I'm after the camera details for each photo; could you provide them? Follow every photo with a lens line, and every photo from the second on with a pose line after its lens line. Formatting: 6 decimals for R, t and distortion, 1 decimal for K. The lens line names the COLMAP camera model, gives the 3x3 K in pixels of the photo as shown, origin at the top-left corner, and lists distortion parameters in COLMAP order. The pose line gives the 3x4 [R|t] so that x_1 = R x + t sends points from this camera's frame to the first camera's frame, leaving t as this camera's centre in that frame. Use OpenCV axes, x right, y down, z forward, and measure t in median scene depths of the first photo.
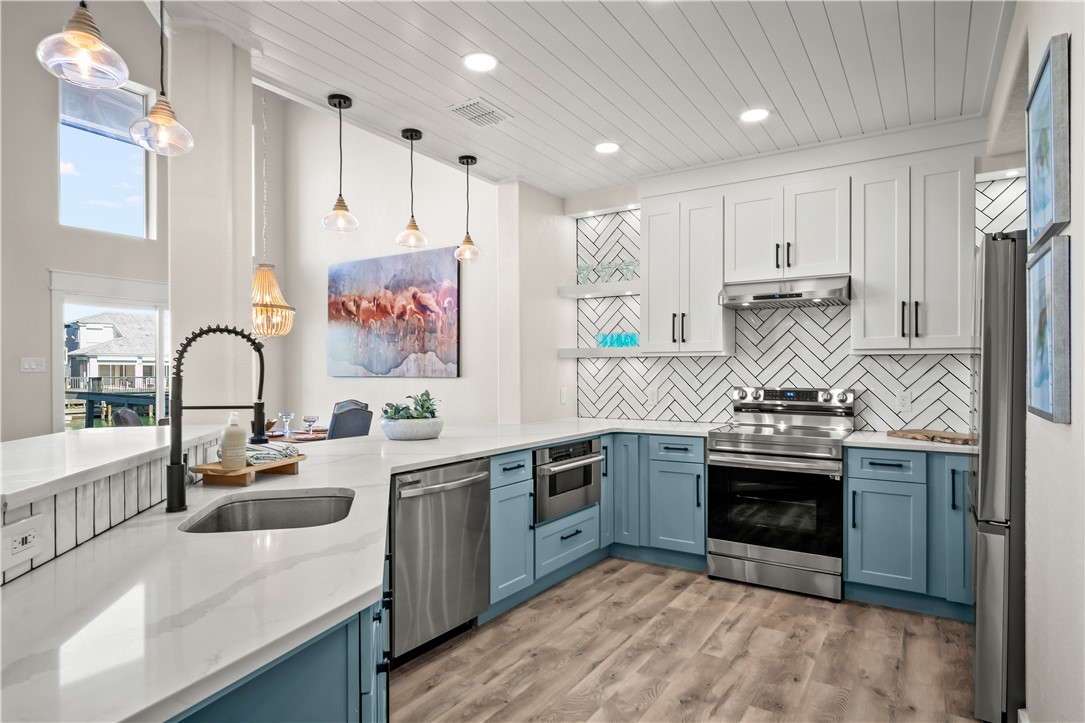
lens RADIAL K [[585.9, 0, 564.4], [0, 585.9, 373.5], [0, 0, 1]] dist [-0.008542, 0.004543]
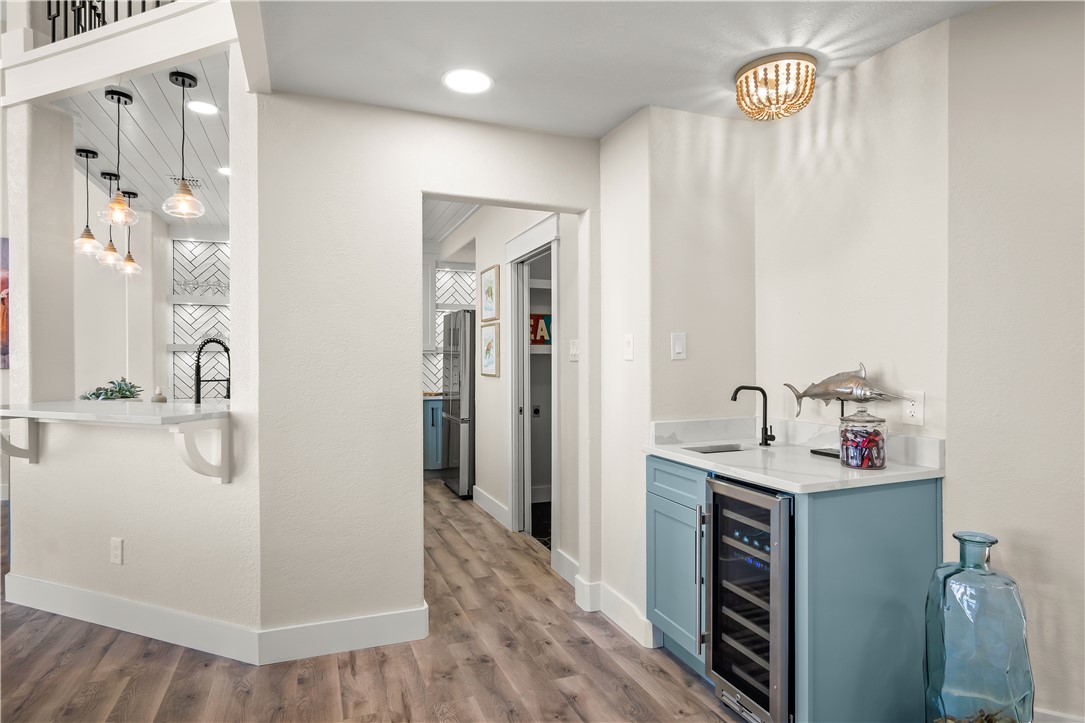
lens RADIAL K [[585.9, 0, 539.8], [0, 585.9, 360.2], [0, 0, 1]] dist [-0.008542, 0.004543]
pose [[0.578737, 0.000285, 0.815514, -0.626849], [0.004679, 0.999982, -0.003670, 0.000474], [-0.815501, 0.005940, 0.578726, -0.412169]]
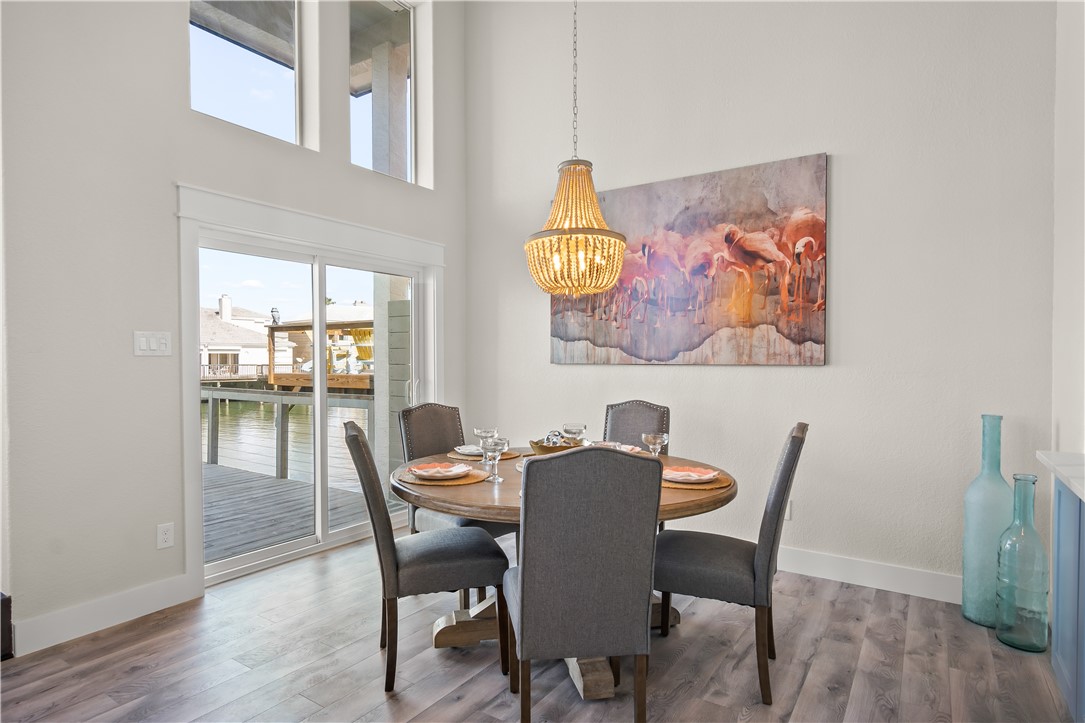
lens RADIAL K [[585.9, 0, 565.4], [0, 585.9, 369.1], [0, 0, 1]] dist [-0.008542, 0.004543]
pose [[0.999999, 0.000567, -0.001521, -0.589923], [-0.000550, 0.999940, 0.010916, 0.005003], [0.001527, -0.010915, 0.999939, 0.490374]]
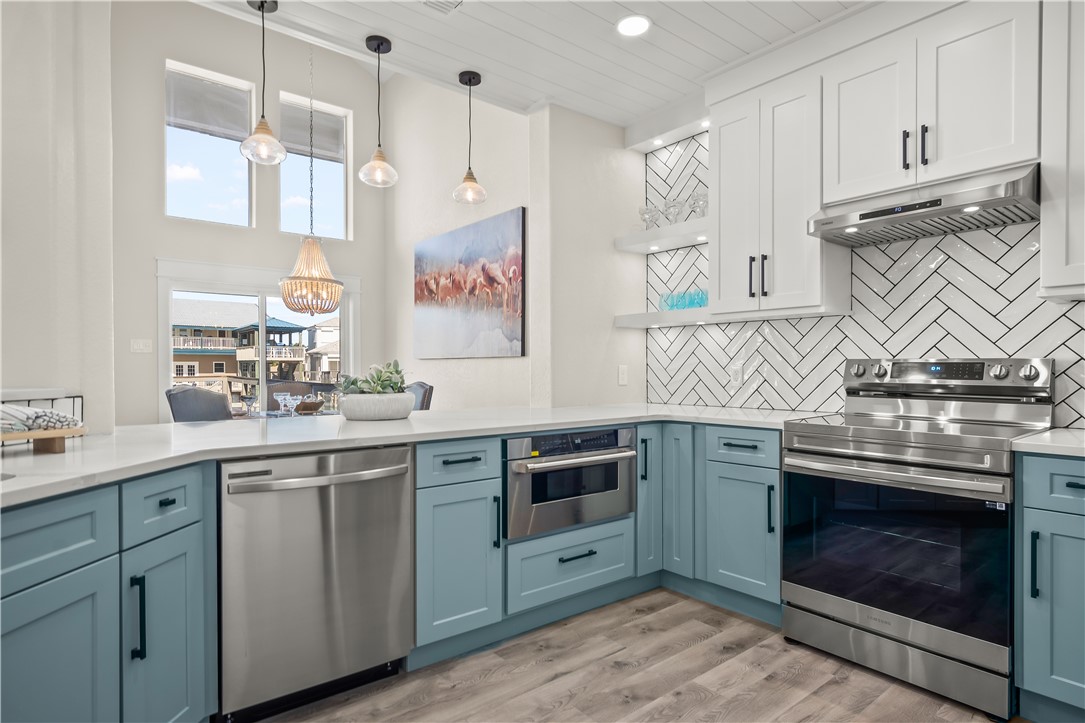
lens RADIAL K [[585.9, 0, 548.3], [0, 585.9, 369.7], [0, 0, 1]] dist [-0.008542, 0.004543]
pose [[0.948001, -0.001092, -0.318266, 0.171888], [0.001813, 0.999996, 0.001971, 0.031903], [0.318263, -0.002446, 0.947999, 0.236801]]
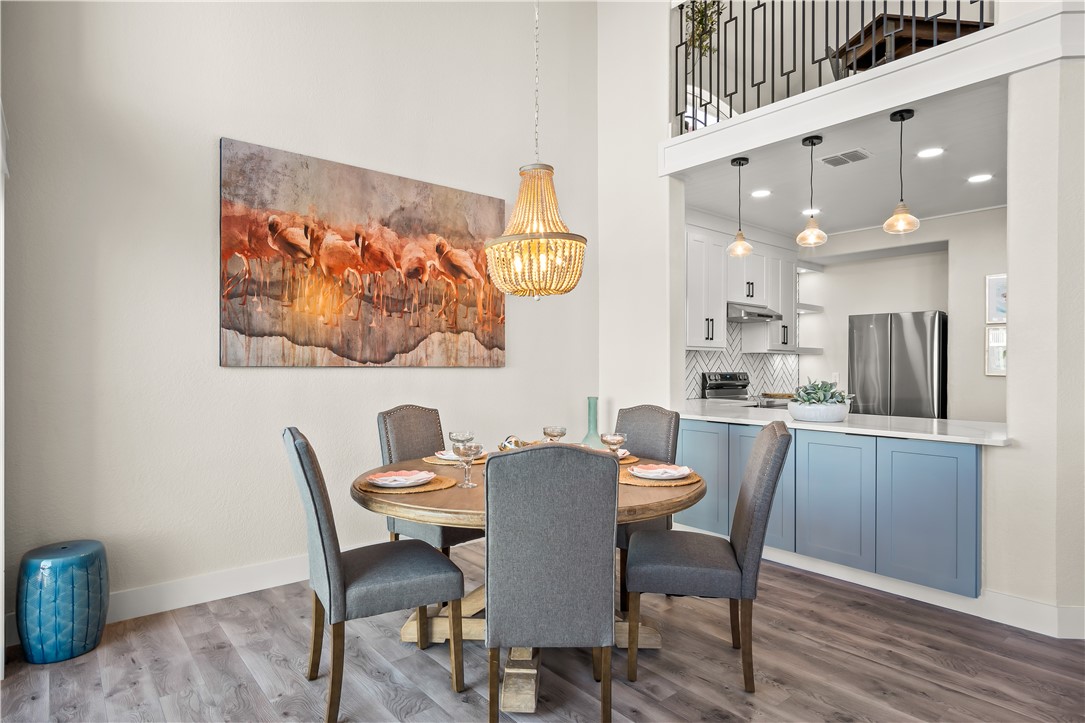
lens RADIAL K [[585.9, 0, 513.7], [0, 585.9, 369.4], [0, 0, 1]] dist [-0.008542, 0.004543]
pose [[0.334802, -0.004349, 0.942279, -1.189545], [0.001830, 0.999990, 0.003965, 0.008557], [-0.942287, 0.000397, 0.334806, 0.936301]]
